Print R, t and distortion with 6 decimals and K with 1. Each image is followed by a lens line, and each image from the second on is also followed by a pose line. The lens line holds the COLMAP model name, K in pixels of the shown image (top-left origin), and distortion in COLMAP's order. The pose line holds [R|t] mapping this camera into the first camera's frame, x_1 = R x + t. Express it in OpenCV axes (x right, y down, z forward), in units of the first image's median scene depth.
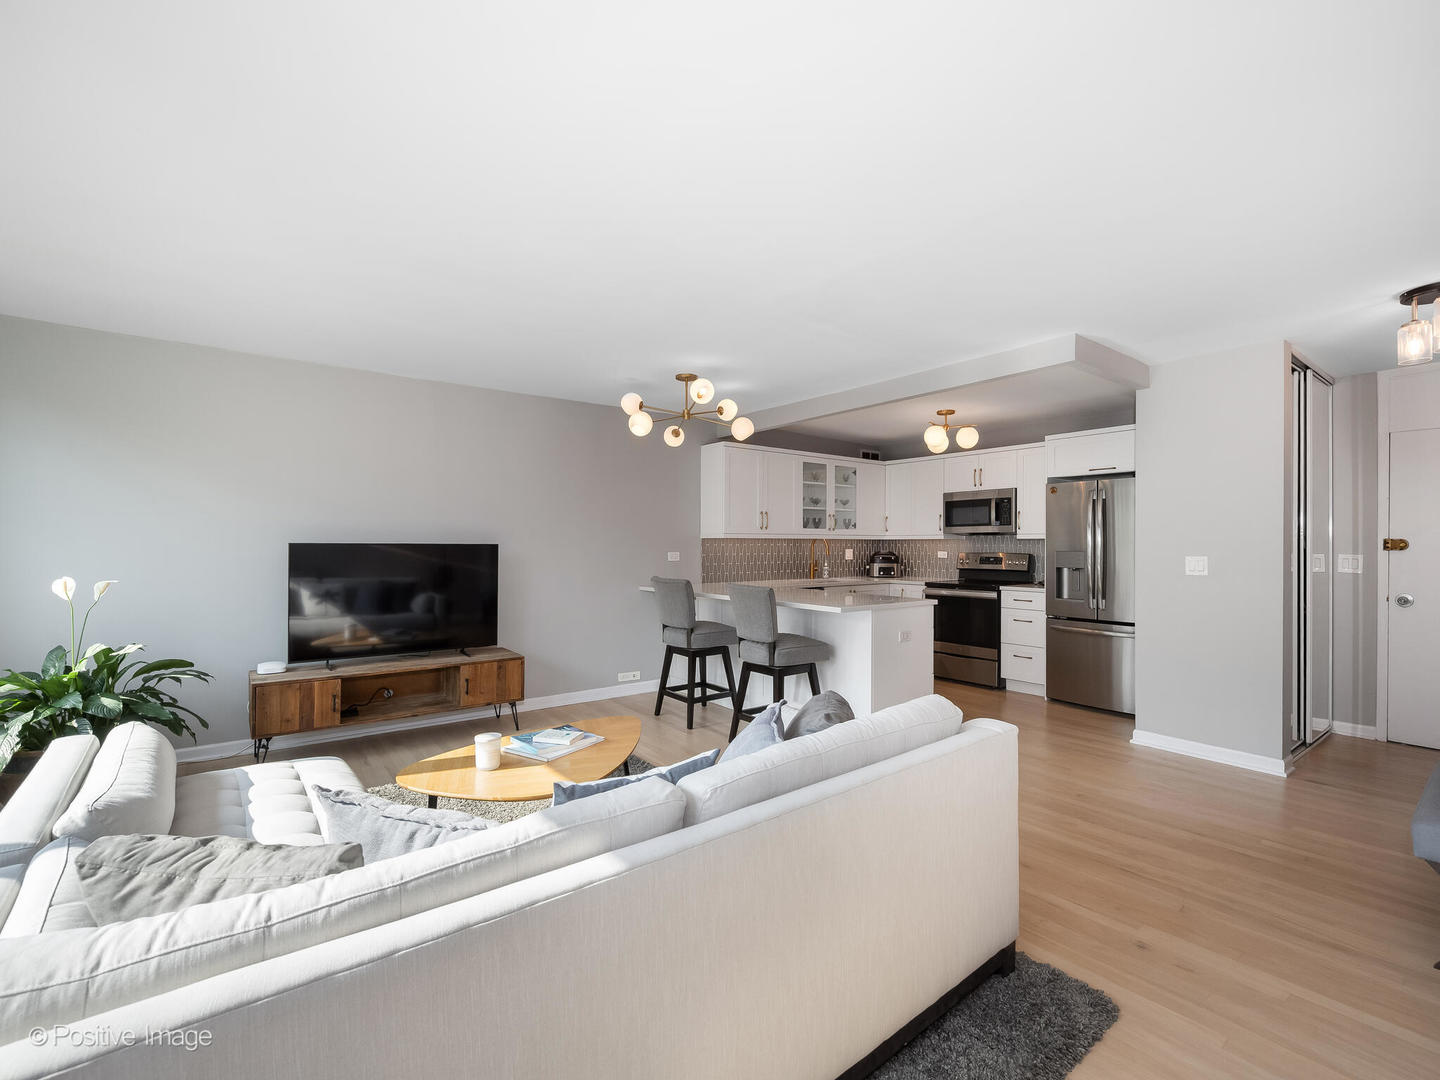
lens RADIAL K [[658.2, 0, 747.1], [0, 658.2, 544.7], [0, 0, 1]] dist [-0.000939, 0.000336]
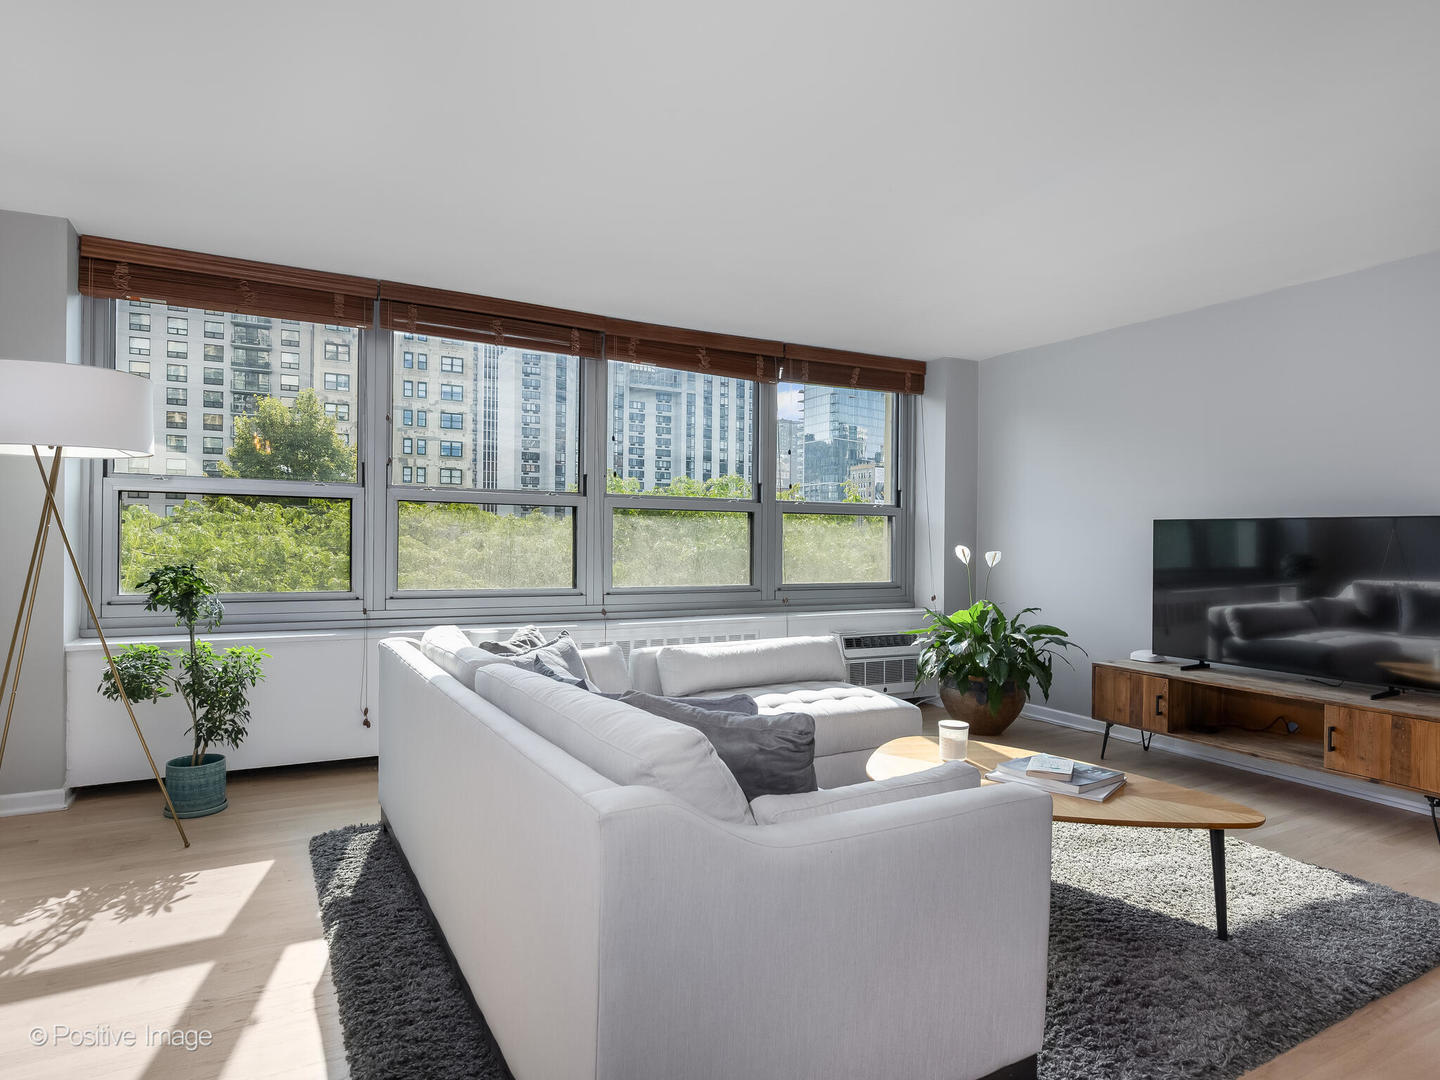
lens RADIAL K [[827.3, 0, 720.7], [0, 827.3, 543.2], [0, 0, 1]] dist [0.001546, -0.001061]
pose [[-0.180428, -0.002271, -0.983585, 0.305559], [-0.012720, 0.999919, 0.000025, 0.022403], [0.983506, 0.012516, -0.180443, 0.366795]]
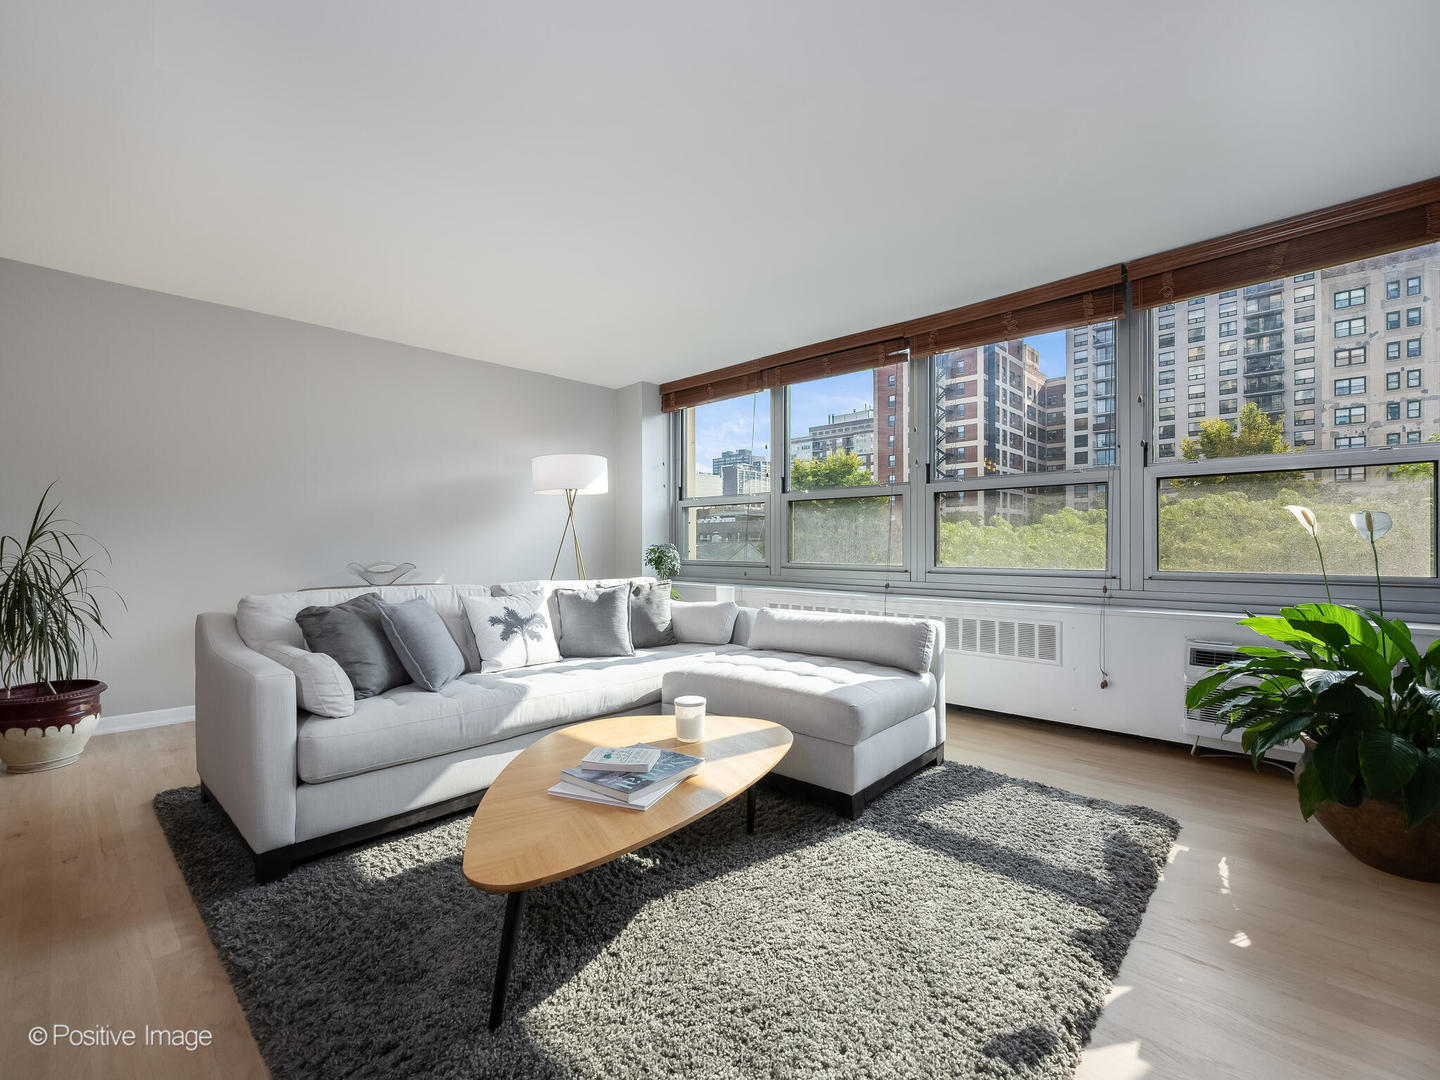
lens RADIAL K [[658.2, 0, 747.1], [0, 658.2, 544.7], [0, 0, 1]] dist [-0.000939, 0.000336]
pose [[-0.986180, -0.002215, -0.165665, -0.151465], [-0.003417, 0.999970, 0.006970, 0.038664], [0.165644, 0.007440, -0.986158, 0.769112]]
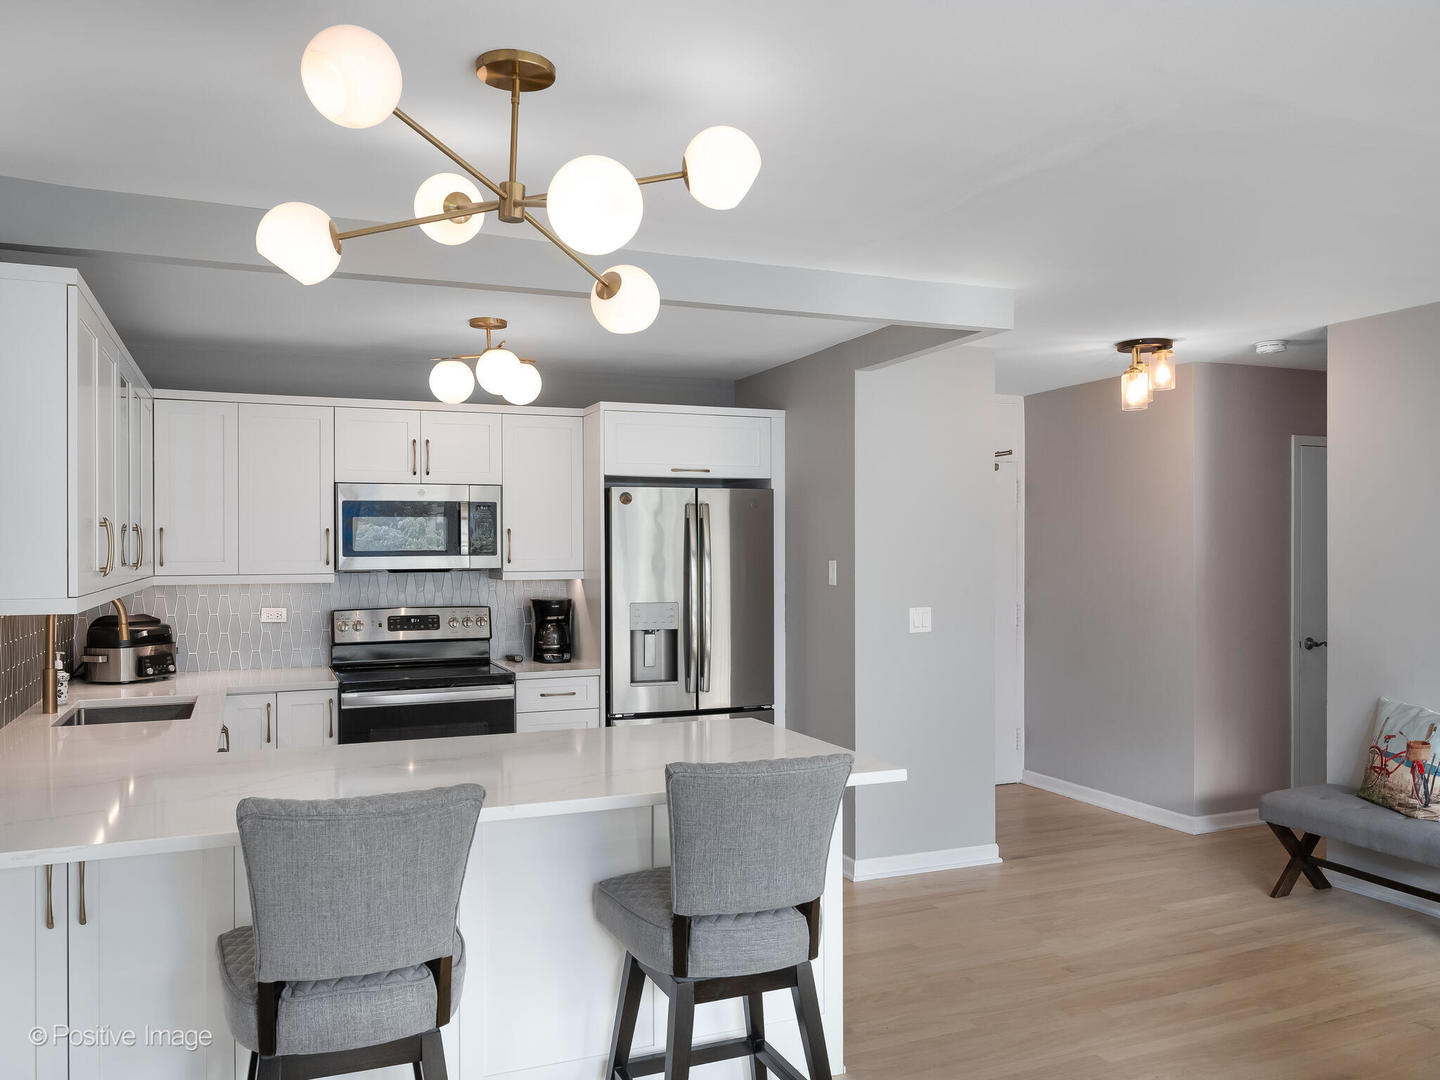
lens RADIAL K [[1087.1, 0, 726.3], [0, 1087.1, 545.2], [0, 0, 1]] dist [-0.005344, -0.001447]
pose [[0.274219, -0.001504, 0.961666, -0.369655], [0.003168, 0.999995, 0.000661, -0.035642], [-0.961662, 0.002866, 0.274223, 0.556634]]
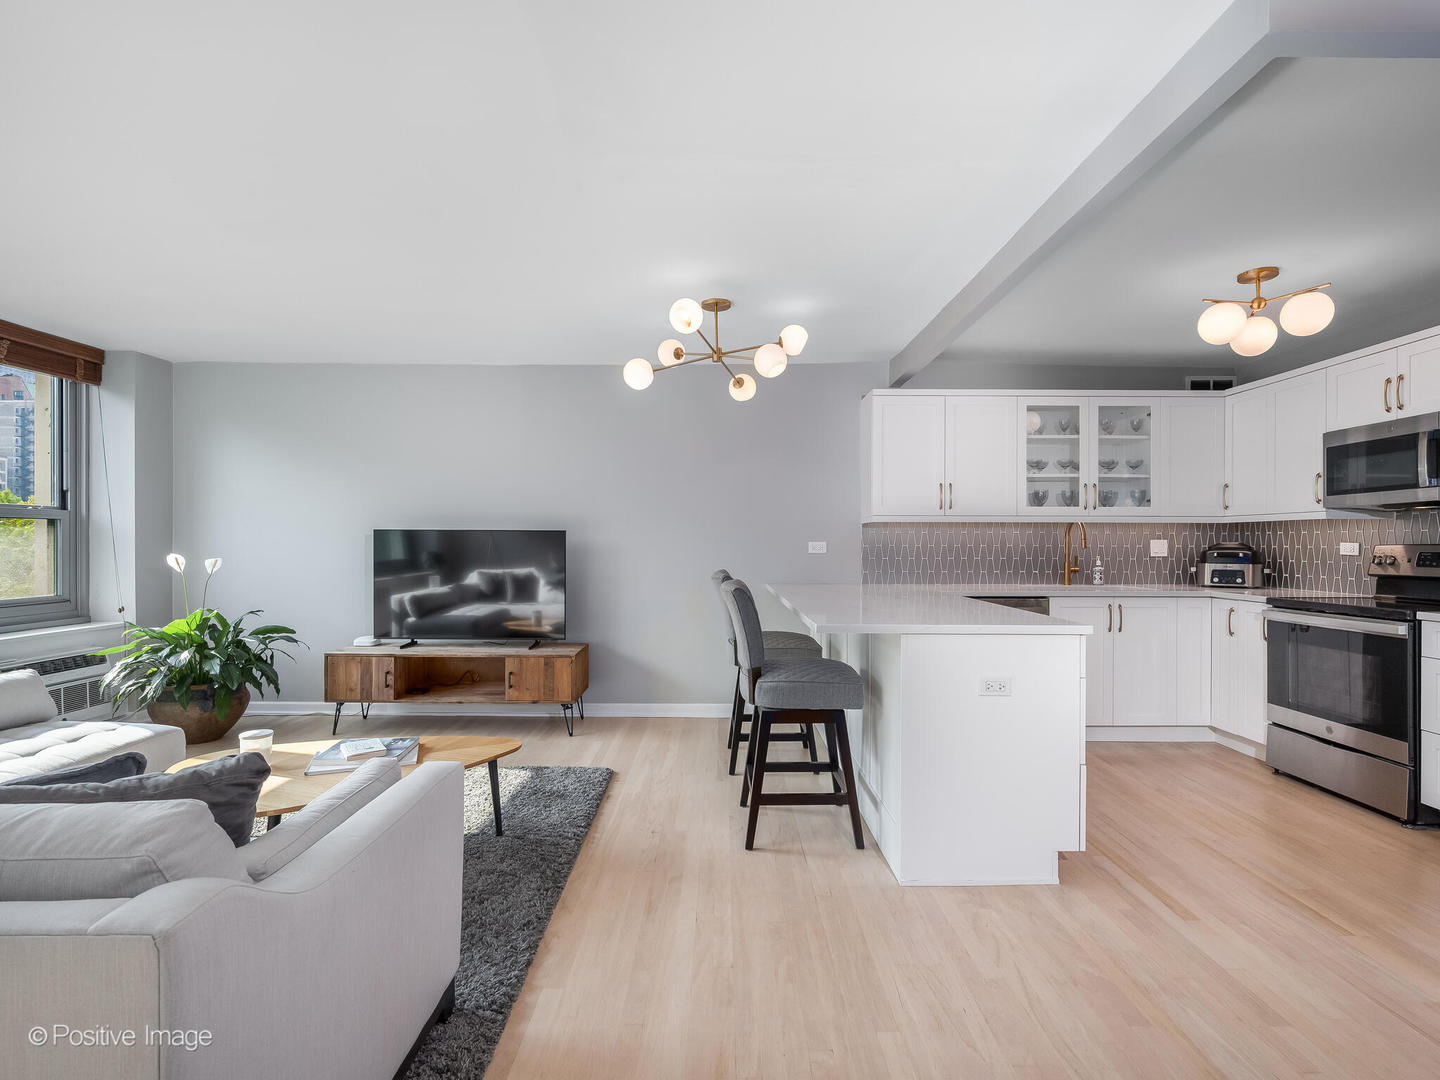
lens RADIAL K [[692.9, 0, 724.7], [0, 692.9, 540.9], [0, 0, 1]] dist [0.002349, 0.000348]
pose [[0.778894, -0.001971, -0.627152, 0.285256], [-0.000657, 0.999992, -0.003958, 0.012603], [0.627155, 0.003494, 0.778887, 0.269821]]
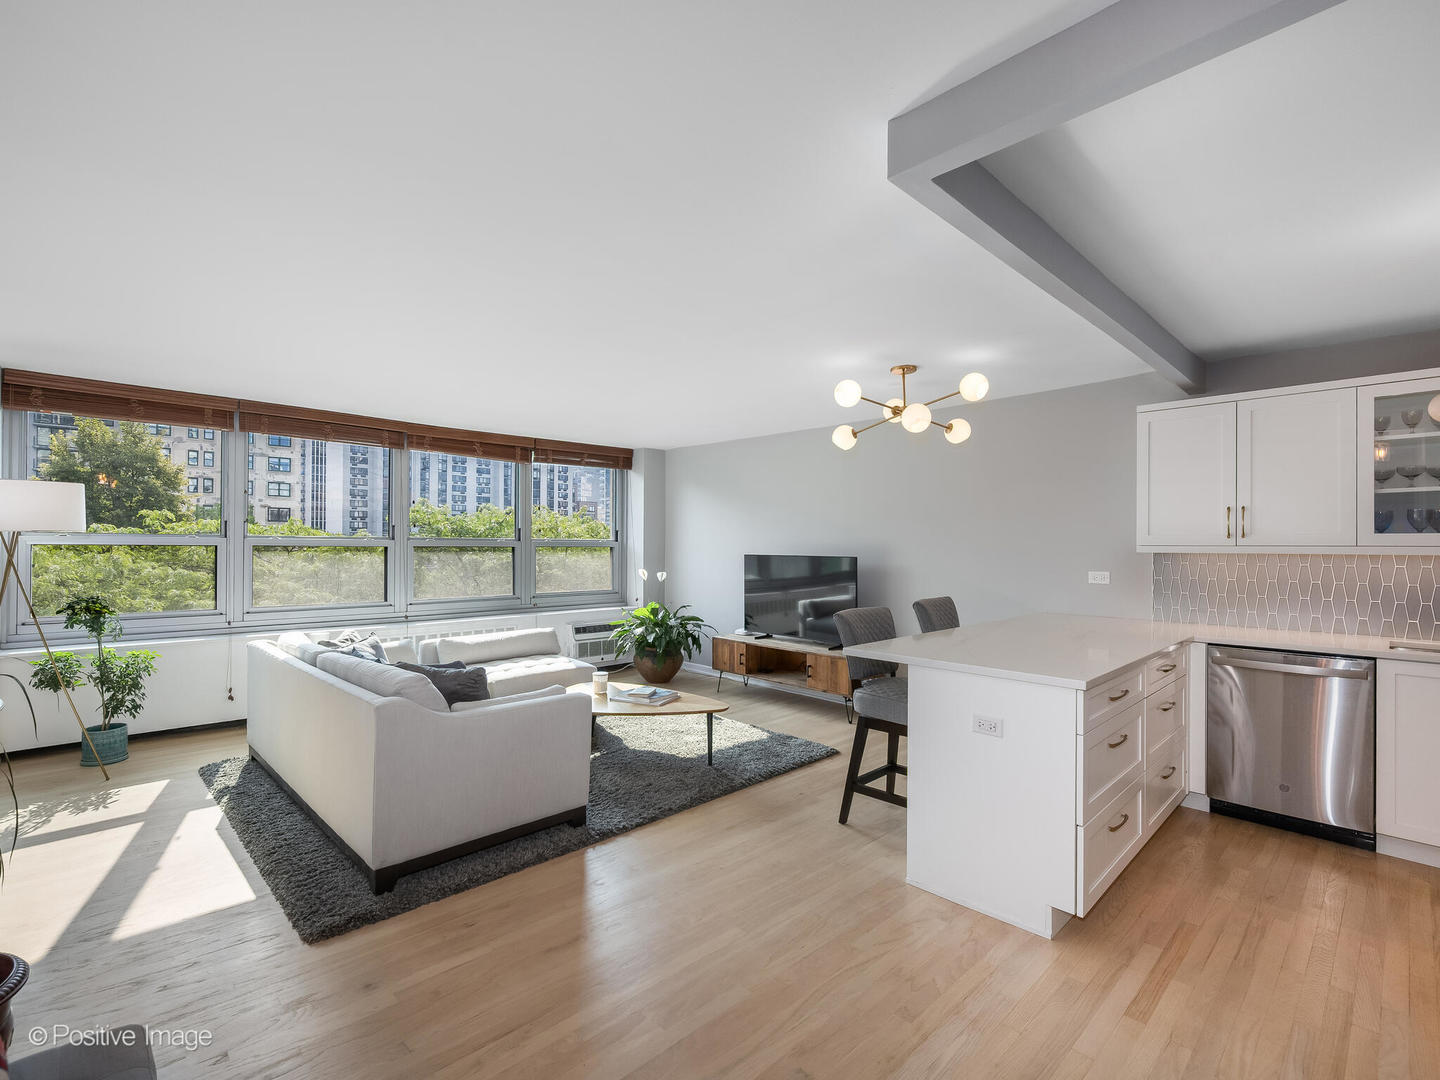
lens RADIAL K [[671.5, 0, 720.0], [0, 671.5, 540.0], [0, 0, 1]] dist [-0.000173, -0.000691]
pose [[0.085232, -0.010353, -0.996307, 0.543238], [-0.006520, 0.999919, -0.010949, -0.011680], [0.996340, 0.007429, 0.085157, 0.476993]]
